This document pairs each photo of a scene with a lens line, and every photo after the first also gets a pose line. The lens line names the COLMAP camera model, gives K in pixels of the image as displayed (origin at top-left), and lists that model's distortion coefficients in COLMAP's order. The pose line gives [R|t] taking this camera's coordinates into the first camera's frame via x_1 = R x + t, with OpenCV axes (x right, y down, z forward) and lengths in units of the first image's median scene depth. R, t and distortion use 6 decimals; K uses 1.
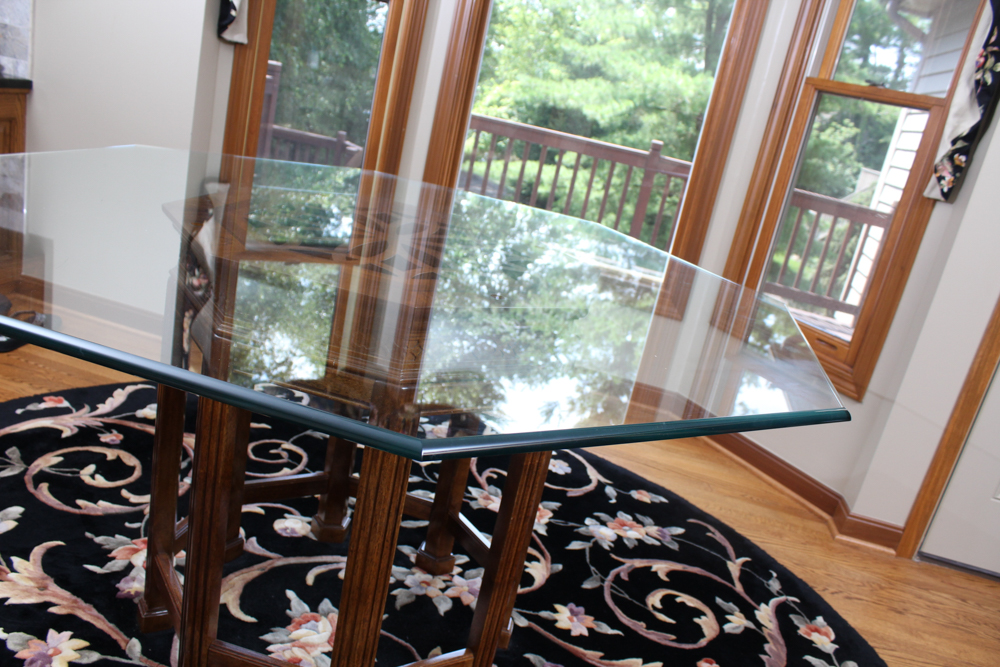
lens RADIAL K [[847.6, 0, 500.0], [0, 847.6, 333.5], [0, 0, 1]] dist [-0.165372, 0.134600]
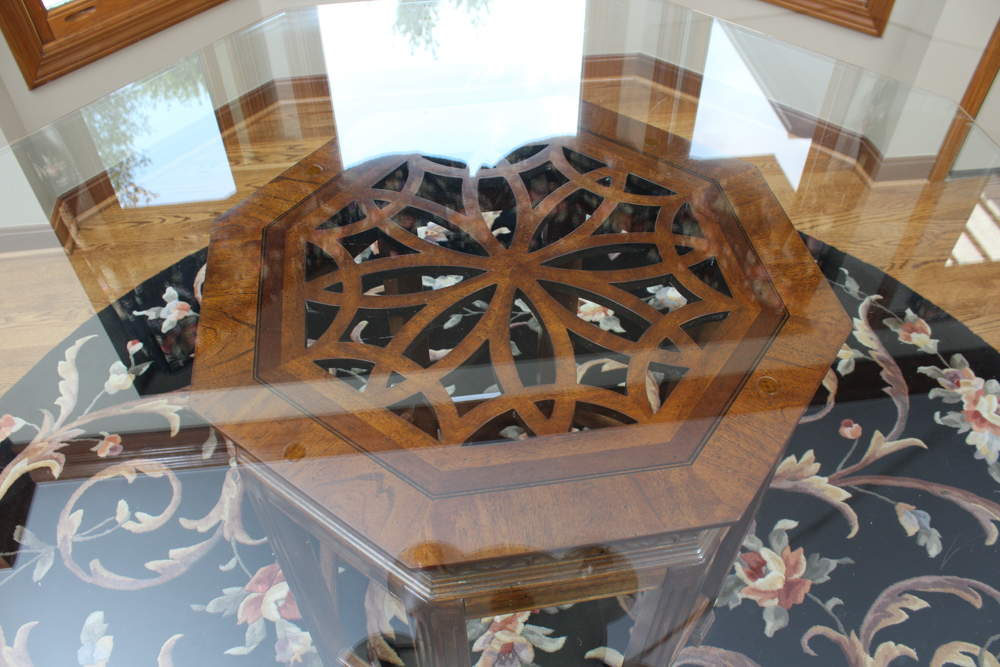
lens RADIAL K [[847.6, 0, 500.0], [0, 847.6, 333.5], [0, 0, 1]] dist [-0.165372, 0.134600]
pose [[0.920344, -0.384272, 0.072815, -0.140219], [0.287787, 0.791441, 0.539258, -0.297266], [-0.264851, -0.475347, 0.838987, 0.283380]]
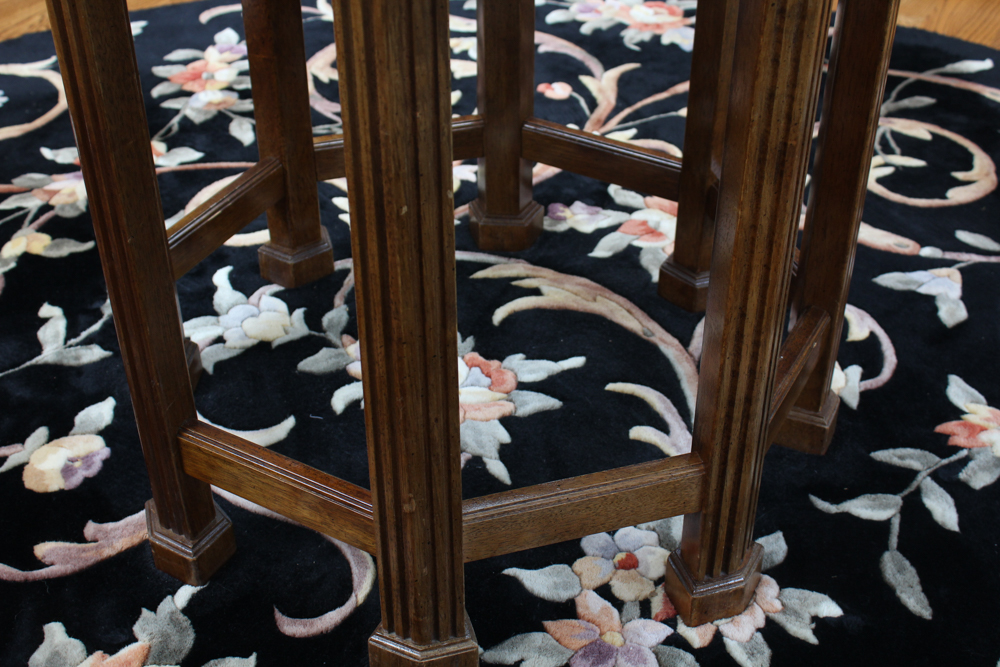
lens RADIAL K [[1319.7, 0, 500.0], [0, 1319.7, 333.5], [0, 0, 1]] dist [-0.003480, -0.026416]
pose [[-0.300499, 0.383142, -0.873443, 0.408874], [-0.340756, 0.812202, 0.473512, -0.070145], [0.890834, 0.439920, -0.113508, 0.872118]]
